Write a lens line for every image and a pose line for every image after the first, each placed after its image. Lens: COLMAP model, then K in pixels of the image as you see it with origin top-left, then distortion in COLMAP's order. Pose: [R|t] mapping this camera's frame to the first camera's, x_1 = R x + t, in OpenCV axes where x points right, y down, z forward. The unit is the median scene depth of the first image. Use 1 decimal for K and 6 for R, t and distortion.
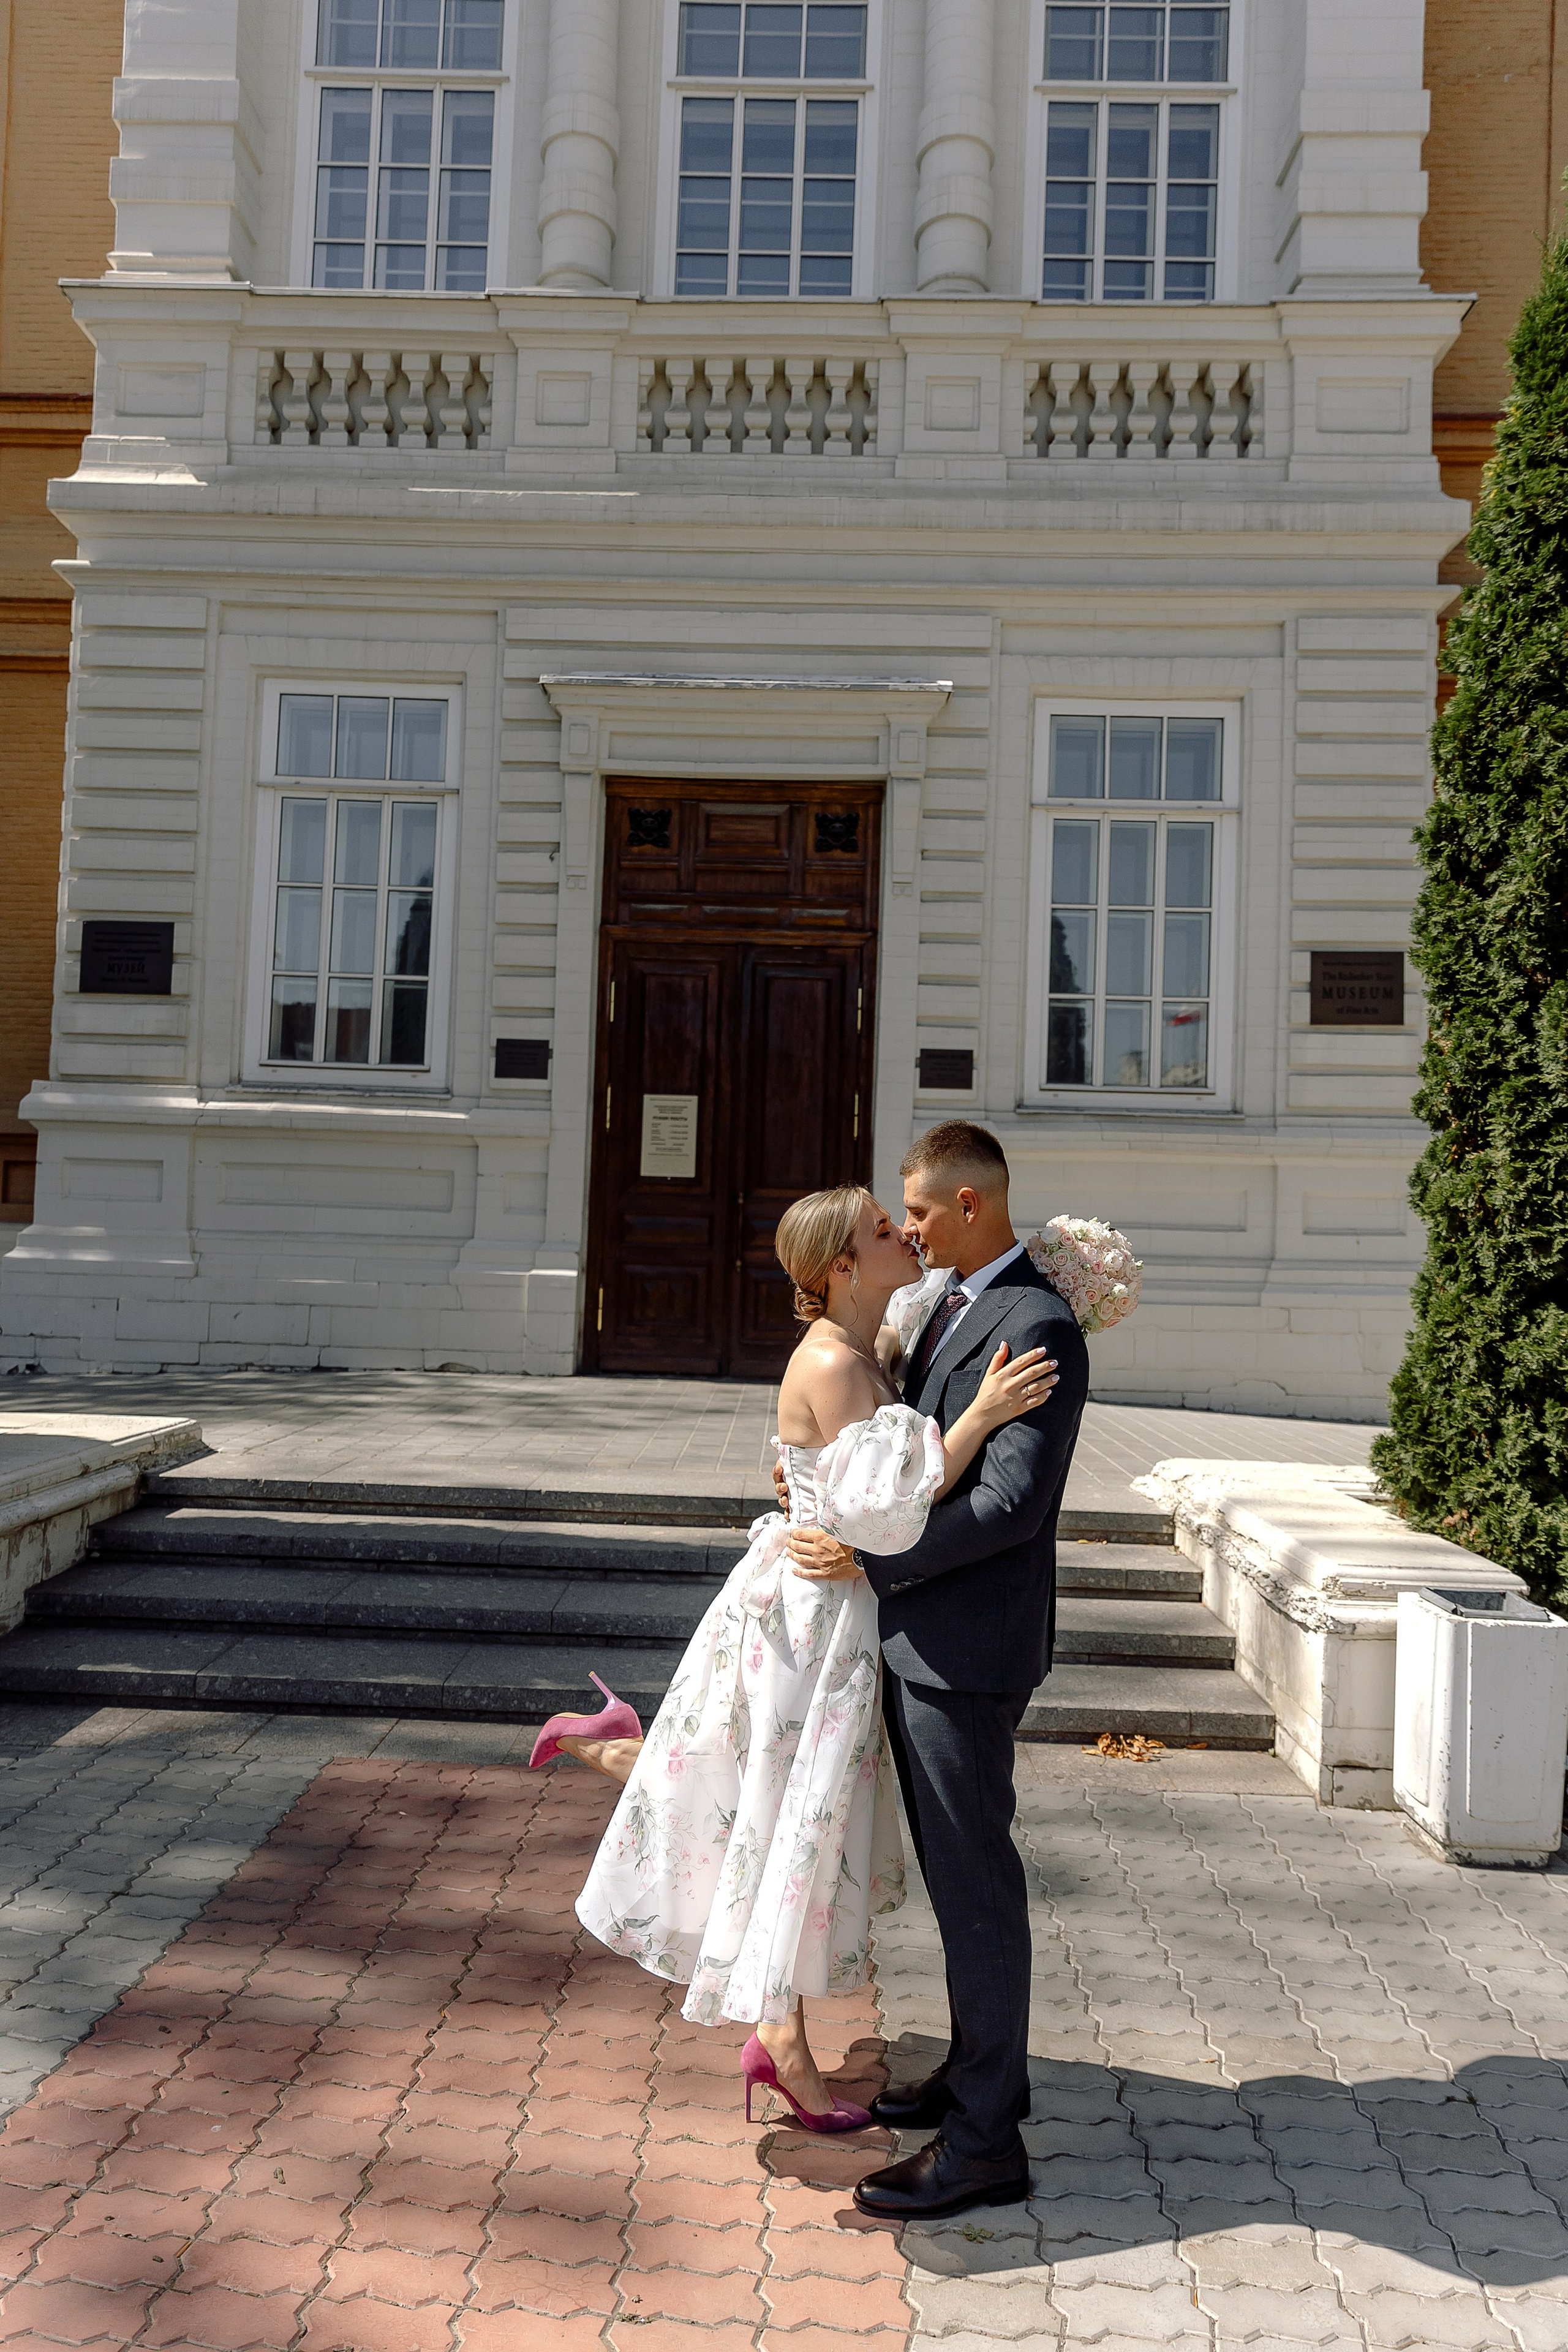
lens RADIAL K [[1586.1, 0, 787.5], [0, 1586.1, 1203.5], [0, 0, 1]] dist [0.013230, -0.008336]
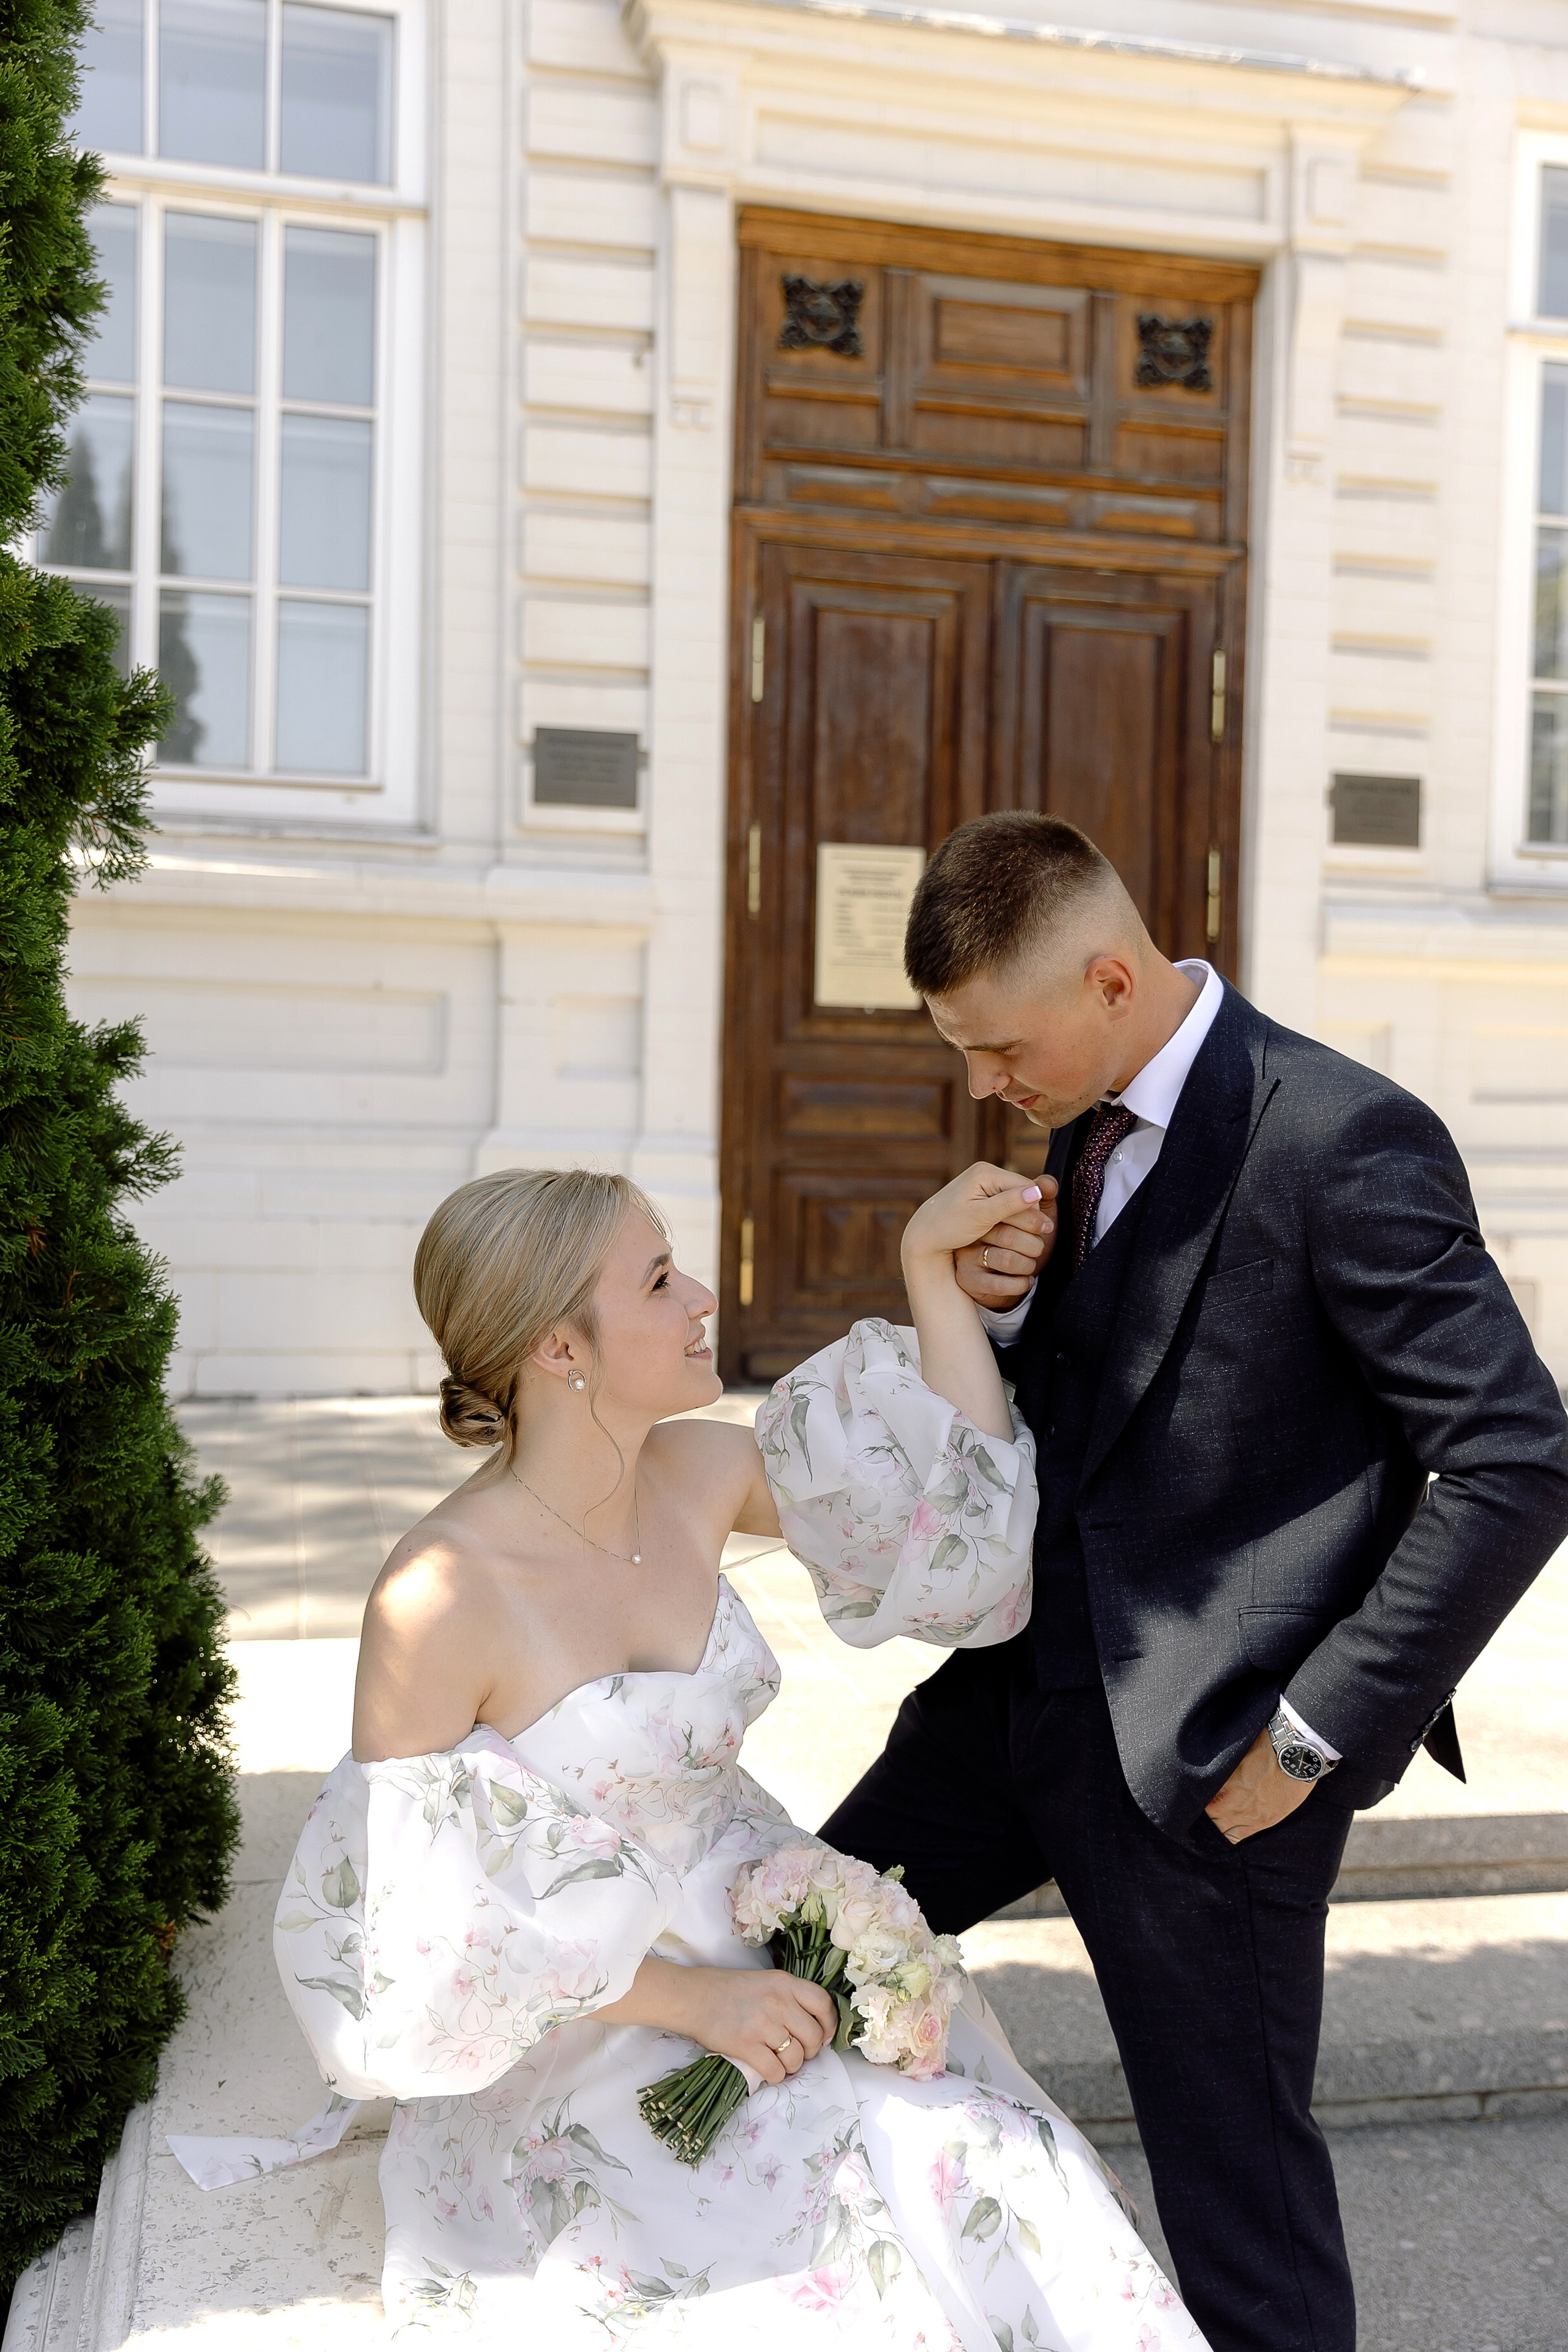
lens RADIAL K [[2263.1, 0, 953.3], [0, 2263.1, 1218.7], [0, 0, 1]] dist [-0.002385, 0.000000]
pose [[0.975888, -0.014887, 0.217765, -0.210036], [-0.000222, 0.997603, 0.069193, 0.000847], [-0.218273, -0.067573, 0.973545, 0.268850]]
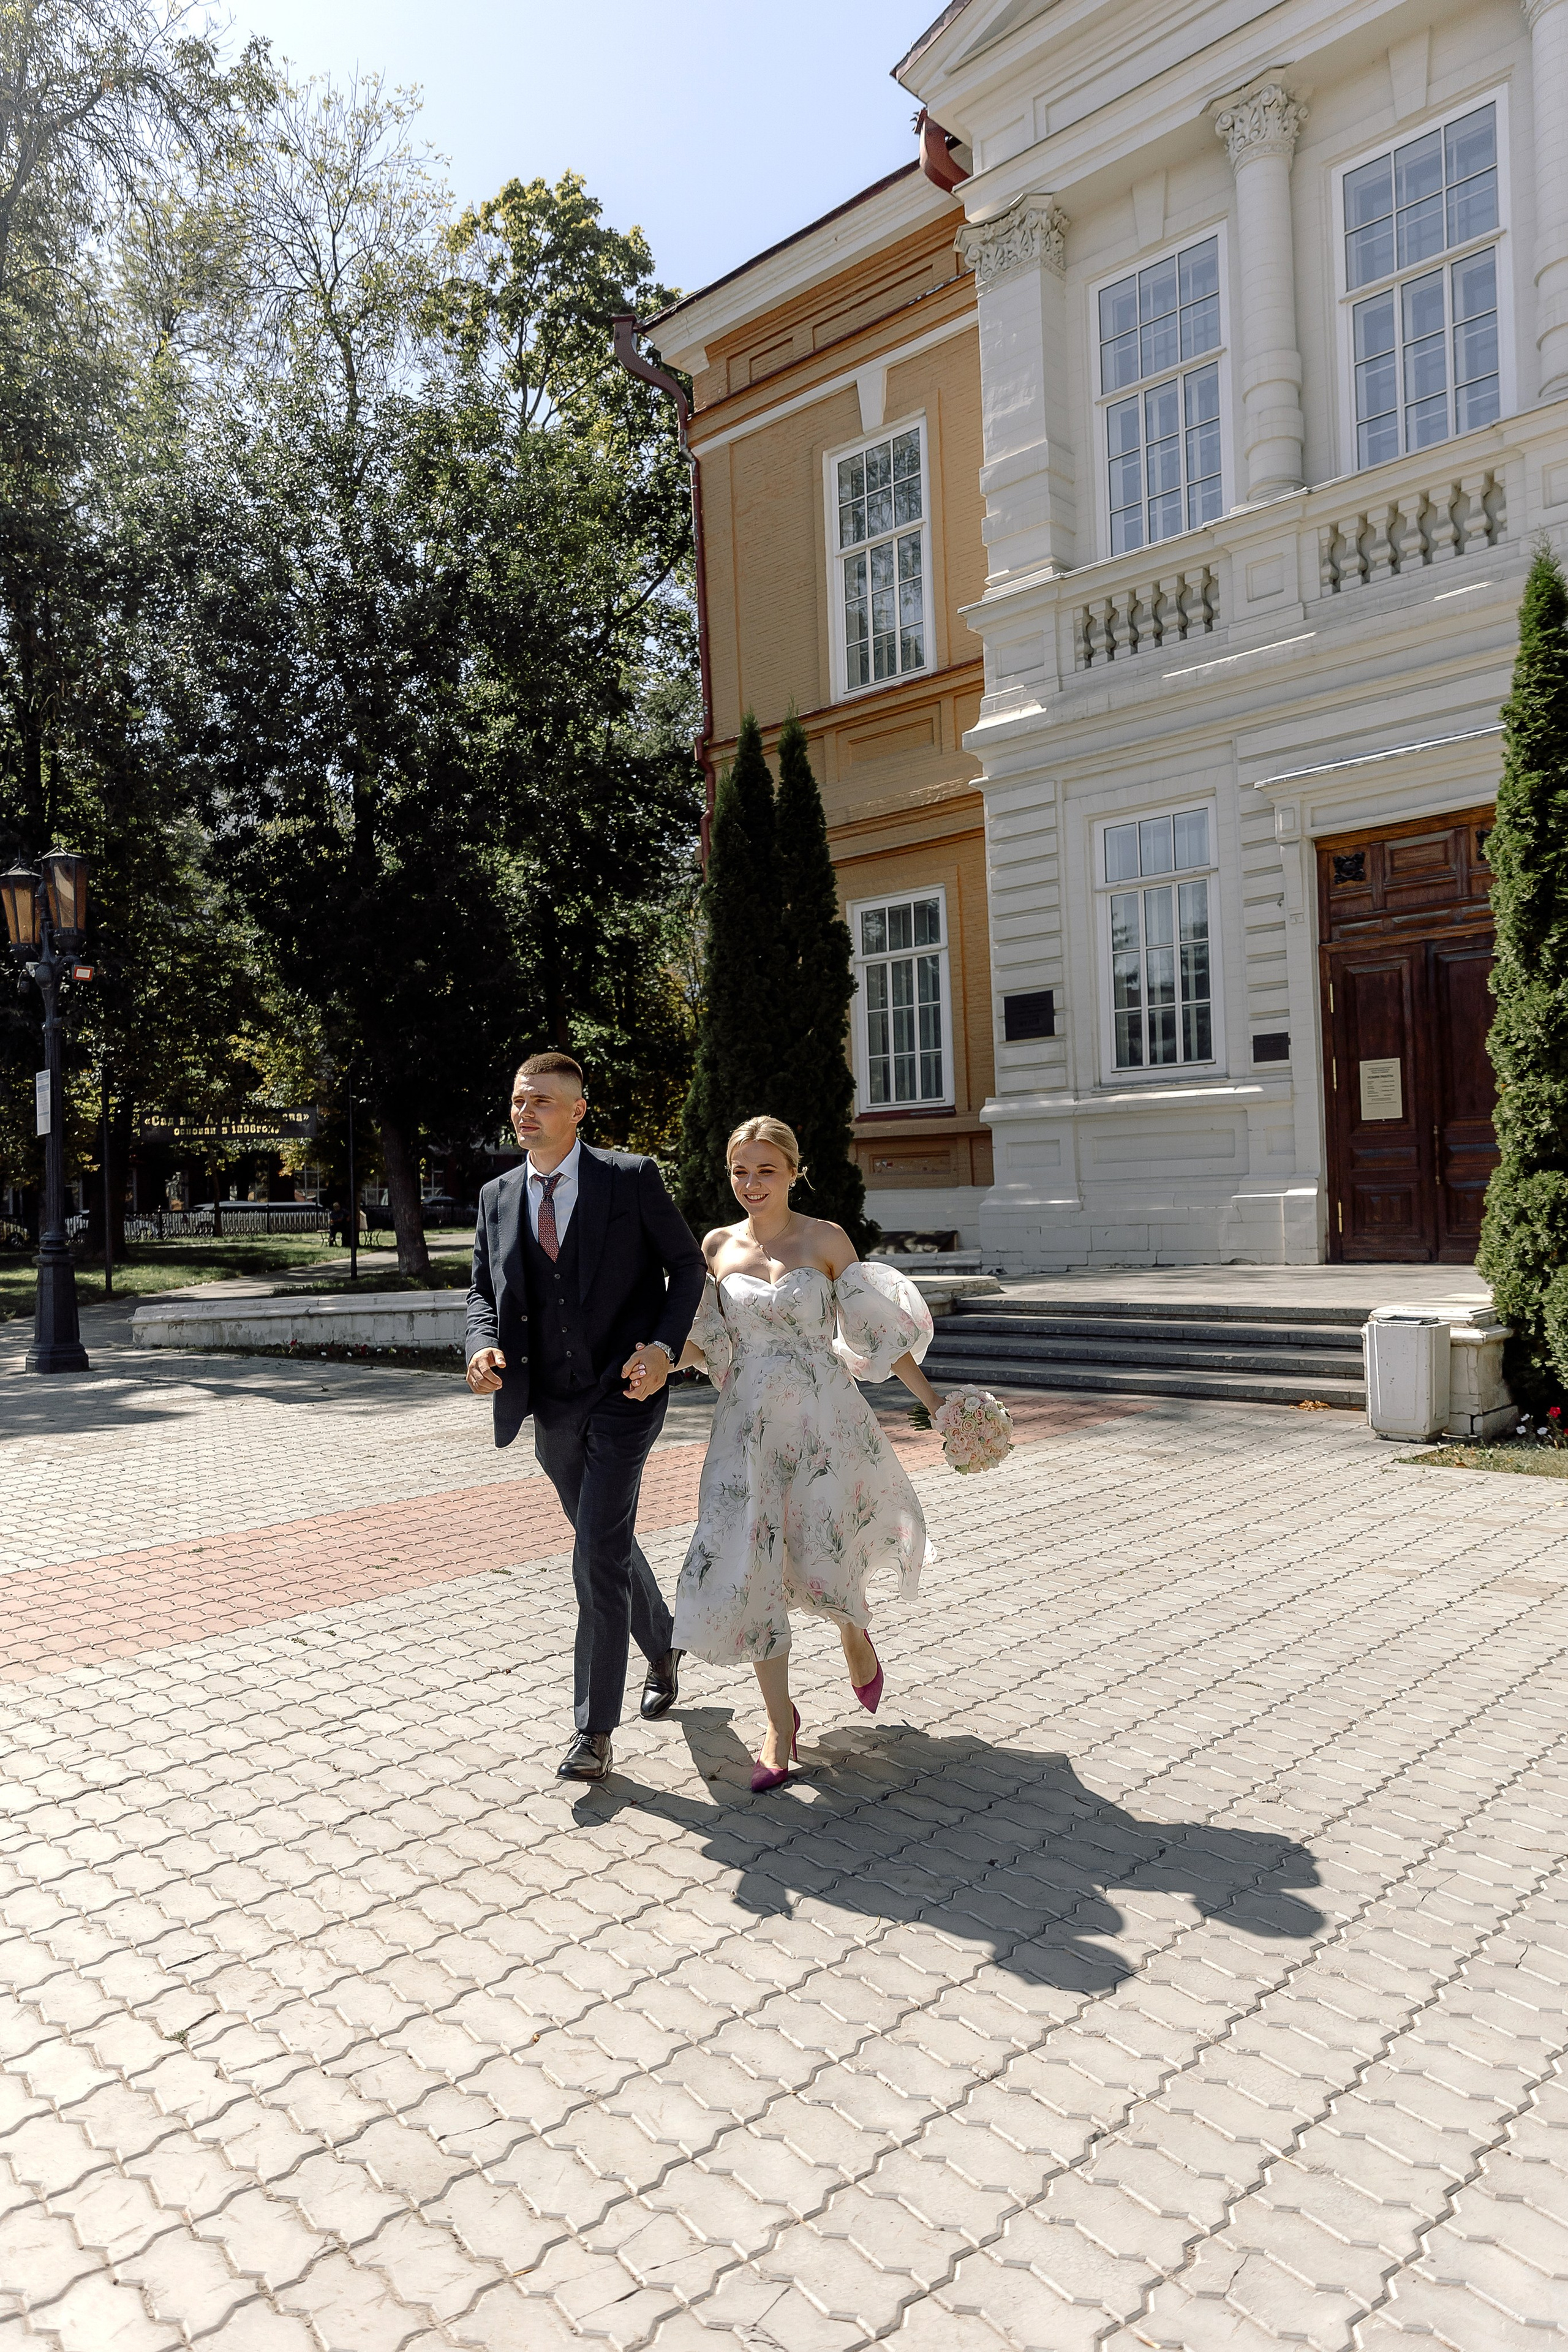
lens RADIAL K [[1586.1, 0, 817.8], [0, 1586.1, 1203.1], [0, 0, 1]] dist [0.013230, -0.008336]
pose [[0.758245, -0.059725, -0.649228, 0.444572], [0.079409, 0.996842, 0.001041, 0.015566], [0.647115, -0.052344, 0.760593, -0.369126]]
